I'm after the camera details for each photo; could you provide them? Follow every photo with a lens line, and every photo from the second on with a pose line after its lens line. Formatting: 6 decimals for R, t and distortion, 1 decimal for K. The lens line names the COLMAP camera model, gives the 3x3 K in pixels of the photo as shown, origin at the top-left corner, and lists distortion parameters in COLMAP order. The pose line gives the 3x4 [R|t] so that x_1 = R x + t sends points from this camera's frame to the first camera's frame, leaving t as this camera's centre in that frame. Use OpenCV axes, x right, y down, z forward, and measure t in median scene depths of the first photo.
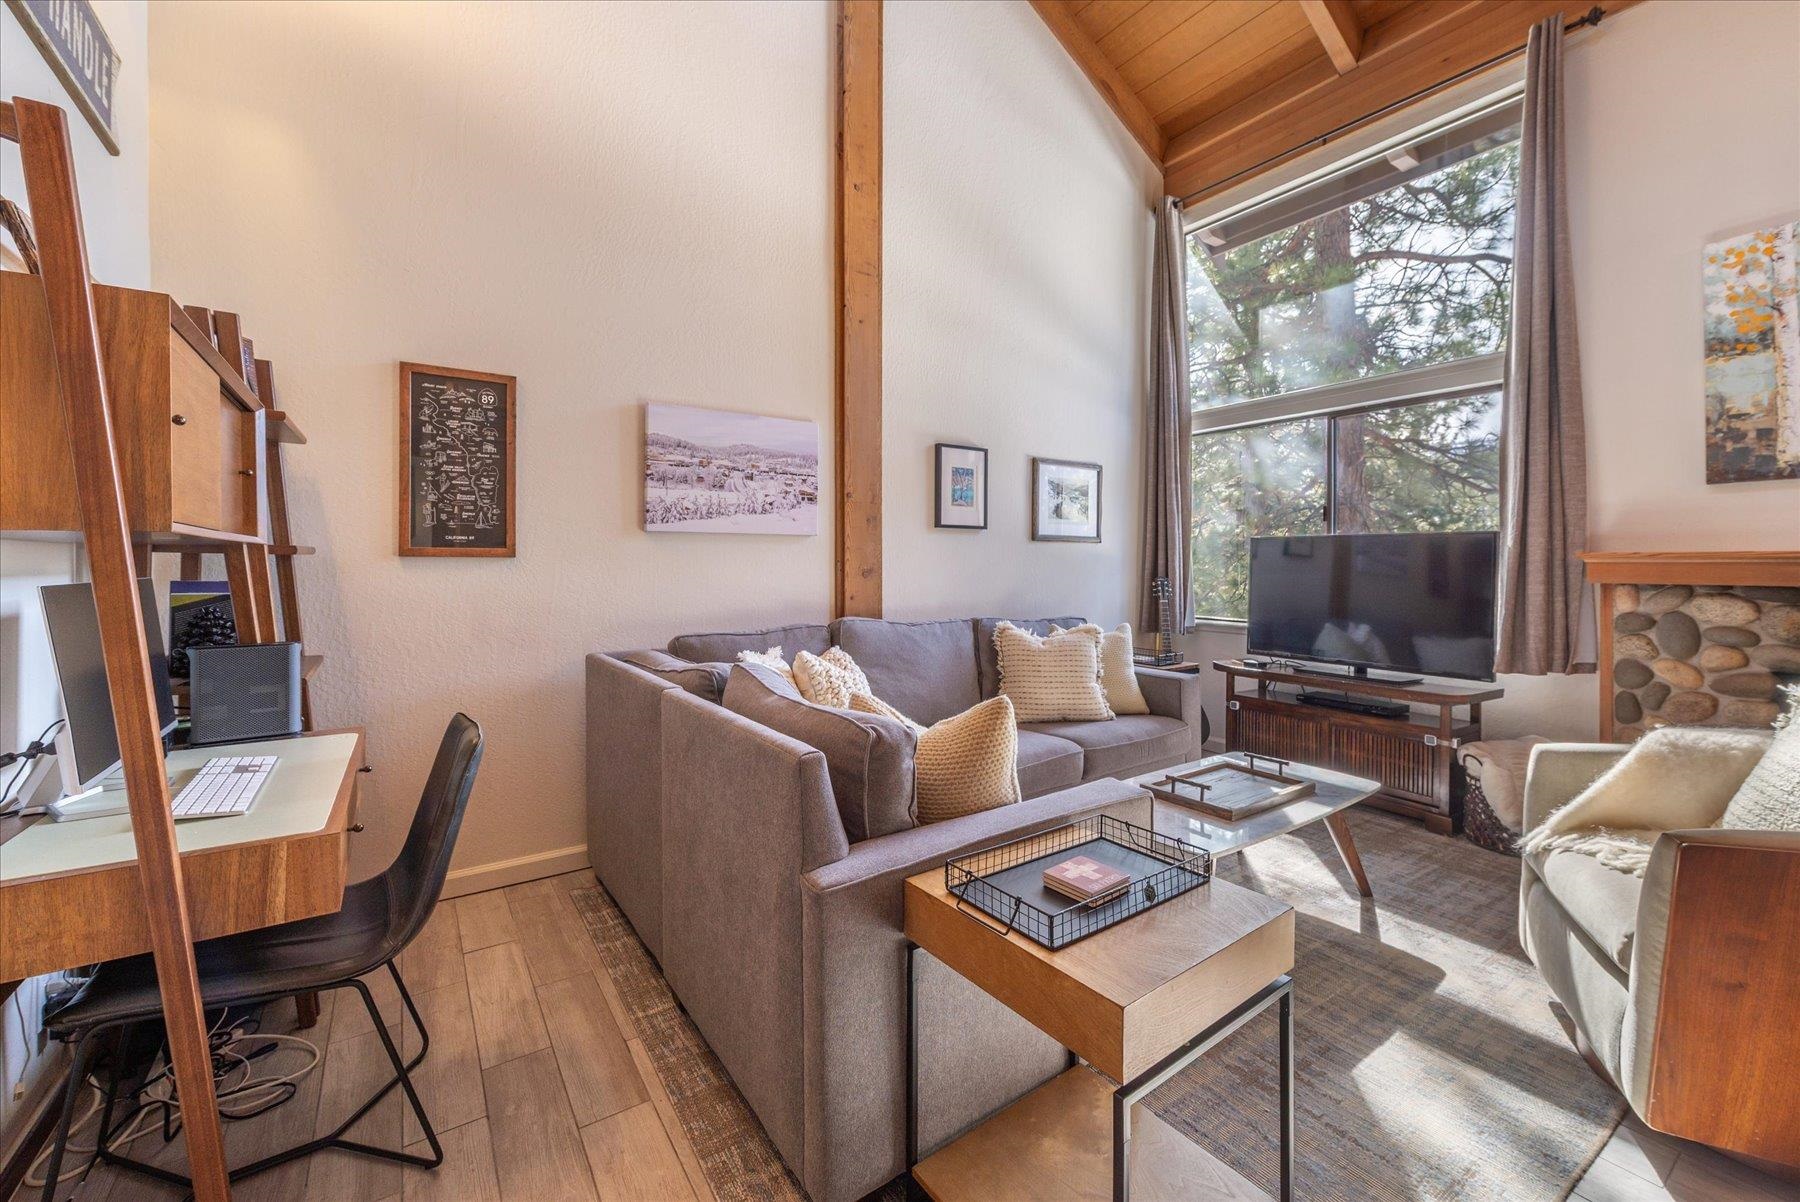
lens RADIAL K [[714.3, 0, 860.6], [0, 714.3, 577.8], [0, 0, 1]] dist [0.001659, -0.000027]
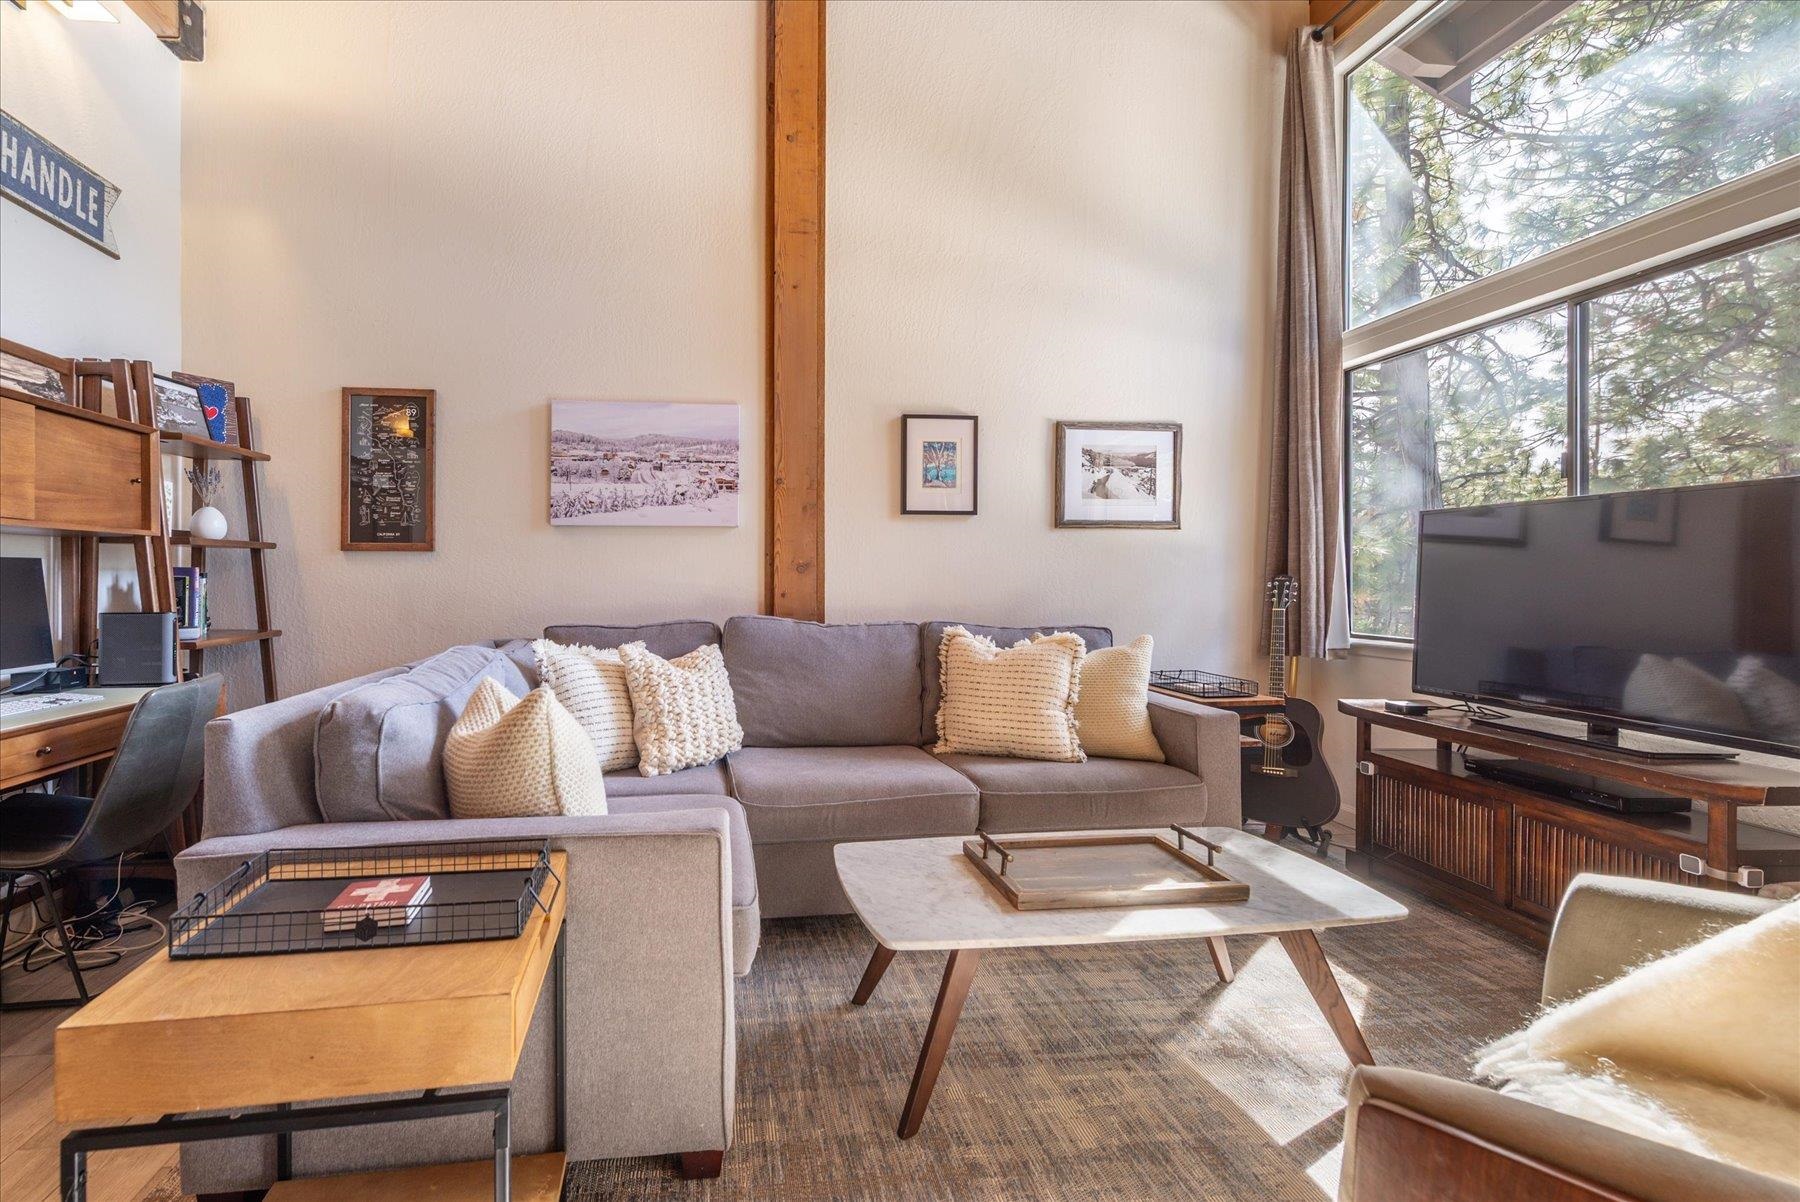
lens RADIAL K [[744.6, 0, 776.8], [0, 744.6, 585.3], [0, 0, 1]] dist [0.008901, -0.000077]
pose [[0.888727, 0.002992, -0.458427, 0.424774], [-0.007618, 0.999937, -0.008241, 0.024297], [0.458374, 0.010816, 0.888694, 0.168294]]
